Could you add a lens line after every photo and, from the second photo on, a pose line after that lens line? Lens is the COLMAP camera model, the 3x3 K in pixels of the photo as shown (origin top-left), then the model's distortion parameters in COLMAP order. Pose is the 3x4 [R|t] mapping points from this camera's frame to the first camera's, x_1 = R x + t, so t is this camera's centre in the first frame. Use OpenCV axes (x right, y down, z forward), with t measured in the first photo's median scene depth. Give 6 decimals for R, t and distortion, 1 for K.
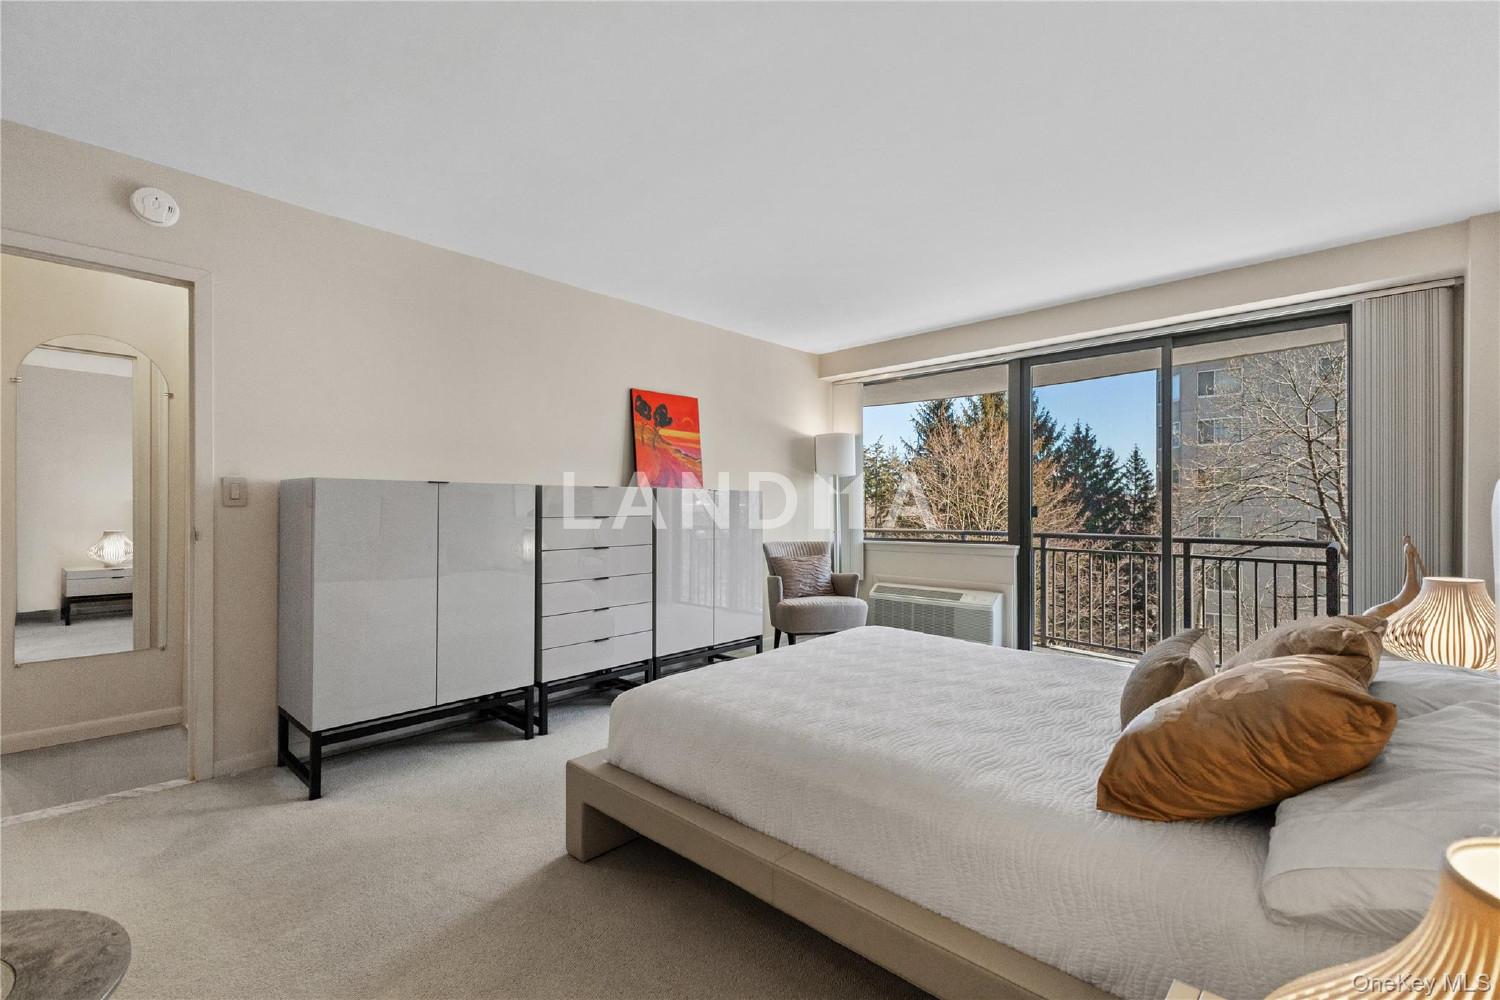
lens RADIAL K [[656.1, 0, 752.4], [0, 656.1, 501.1], [0, 0, 1]] dist [0.012496, -0.002027]
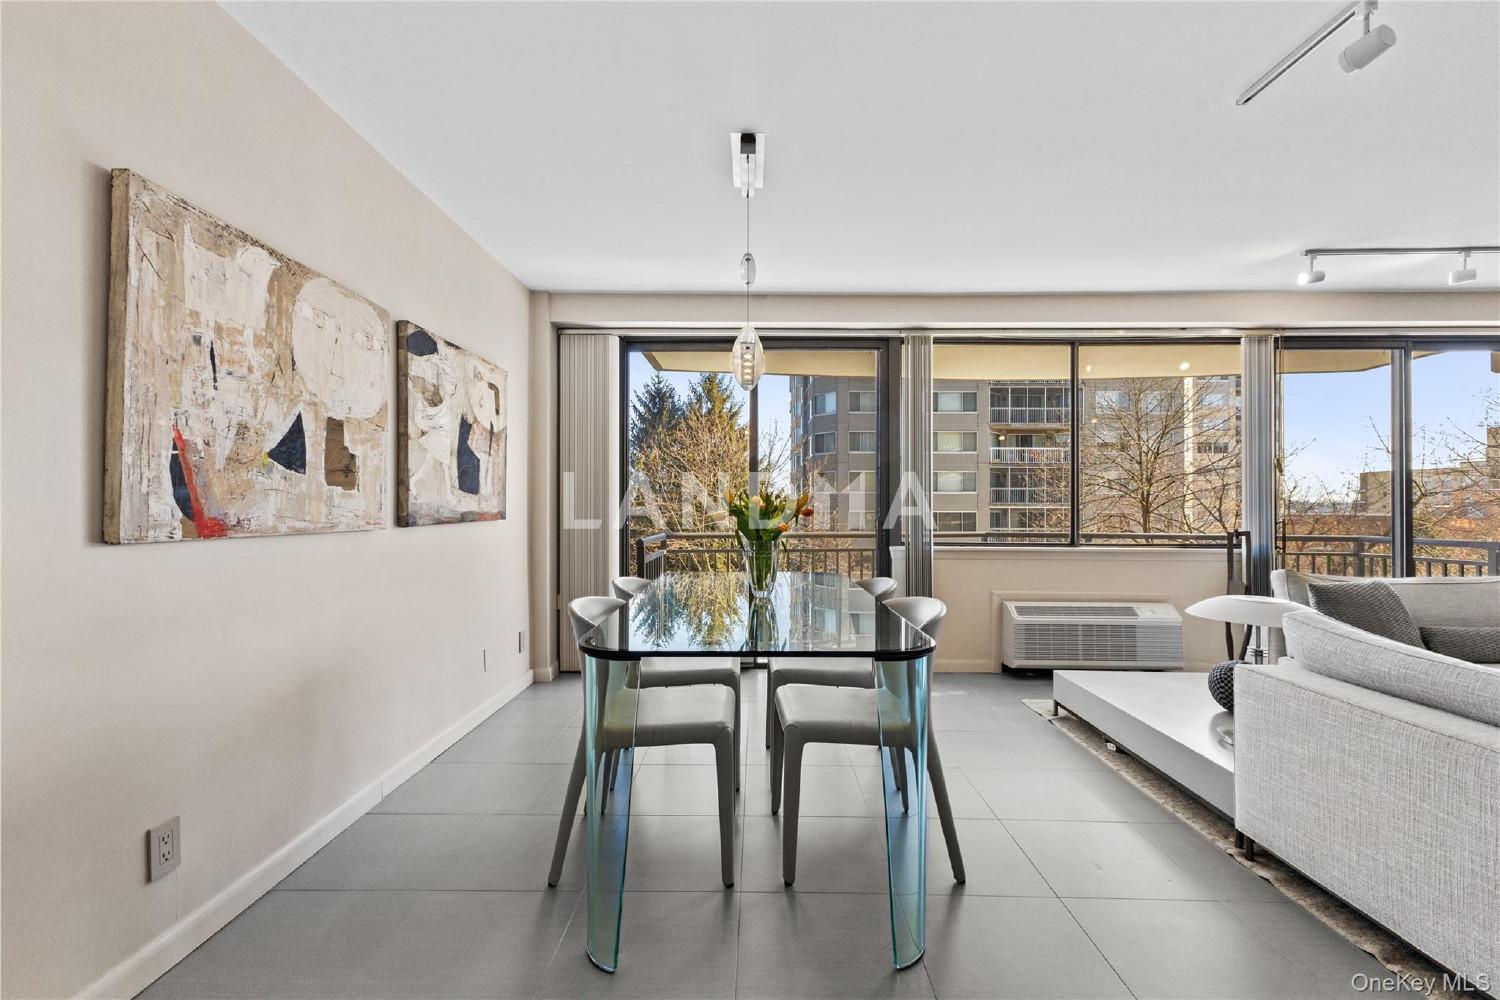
lens RADIAL K [[656.1, 0, 742.4], [0, 656.1, 500.7], [0, 0, 1]] dist [0.012496, -0.002027]
pose [[0.755994, 0.012626, 0.654457, -0.567737], [-0.013734, 0.999900, -0.003426, 0.011649], [-0.654435, -0.006399, 0.756092, 0.624414]]
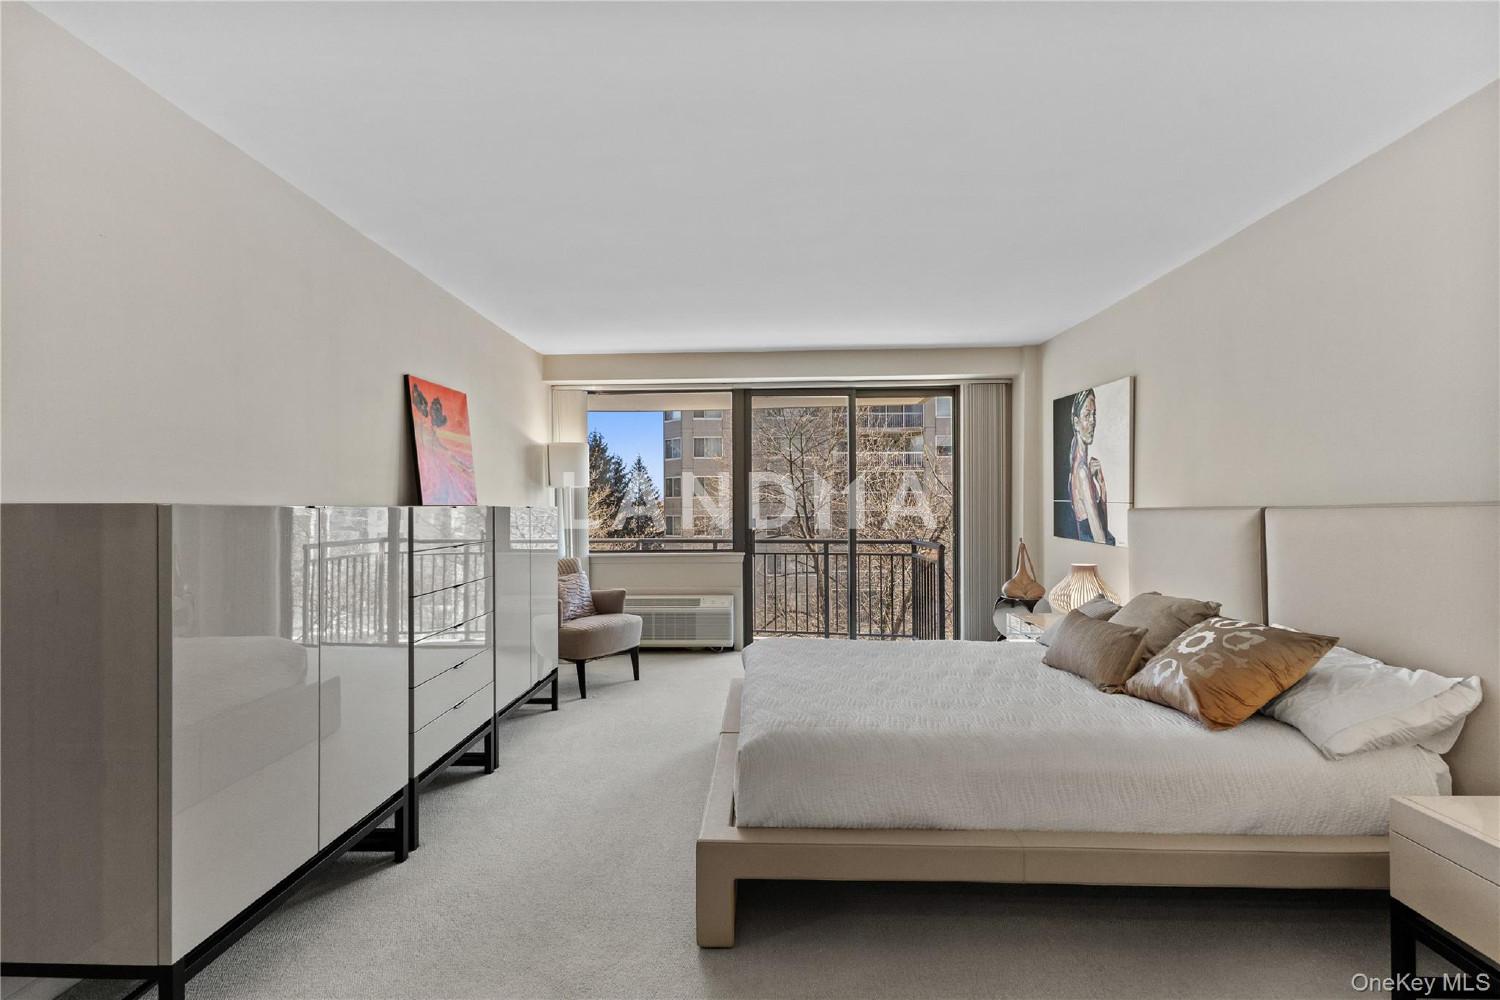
lens RADIAL K [[656.1, 0, 748.4], [0, 656.1, 506.8], [0, 0, 1]] dist [0.012496, -0.002027]
pose [[0.750779, -0.003079, 0.660546, -0.305592], [-0.002194, 0.999972, 0.007154, -0.017942], [-0.660549, -0.006820, 0.750752, 0.121359]]
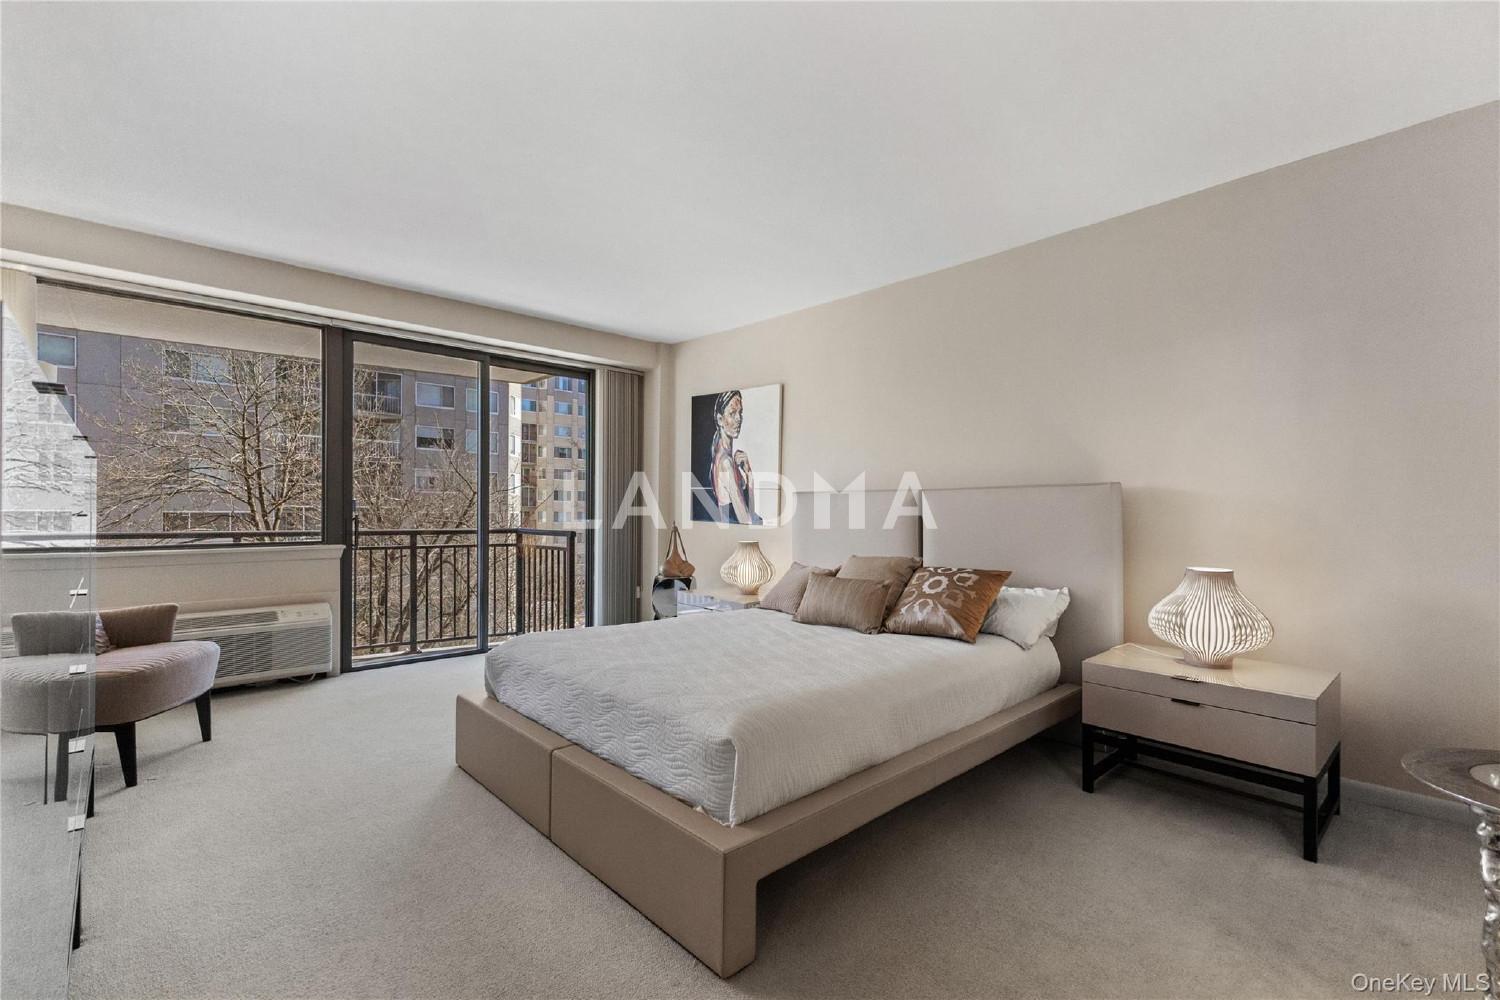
lens RADIAL K [[656.1, 0, 753.7], [0, 656.1, 515.4], [0, 0, 1]] dist [0.012496, -0.002027]
pose [[0.063751, -0.011630, 0.997898, -0.380495], [-0.019507, 0.999727, 0.012898, 0.005675], [-0.997775, -0.020289, 0.063507, 0.356821]]
